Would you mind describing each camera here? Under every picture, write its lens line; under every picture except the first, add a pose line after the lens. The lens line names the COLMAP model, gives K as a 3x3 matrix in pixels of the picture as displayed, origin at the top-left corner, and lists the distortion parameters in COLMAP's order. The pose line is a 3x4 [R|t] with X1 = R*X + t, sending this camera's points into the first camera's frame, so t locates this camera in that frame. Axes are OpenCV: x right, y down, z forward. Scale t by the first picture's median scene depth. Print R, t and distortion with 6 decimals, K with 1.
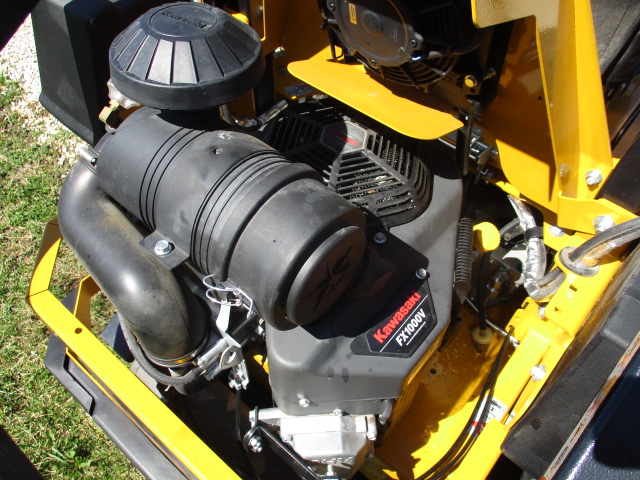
lens RADIAL K [[541.1, 0, 321.0], [0, 541.1, 239.8], [0, 0, 1]] dist [-0.036927, 0.012968]
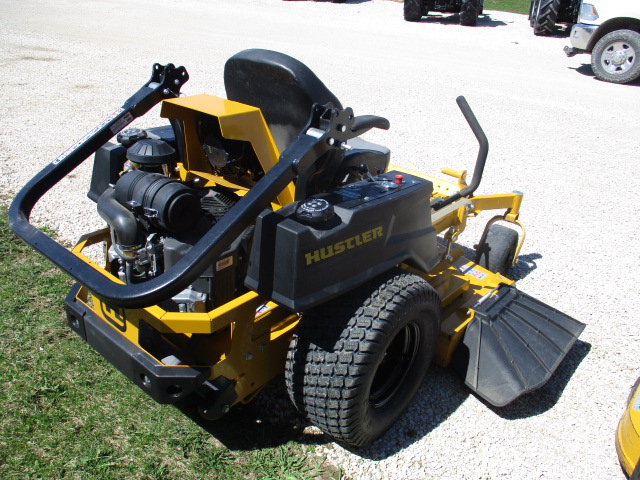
lens RADIAL K [[541.1, 0, 318.7], [0, 541.1, 242.8], [0, 0, 1]] dist [-0.036927, 0.012968]
pose [[0.998638, 0.051176, 0.010154, 0.670779], [-0.042444, 0.910051, -0.412318, 1.289176], [-0.030341, 0.411326, 0.910983, -1.565538]]
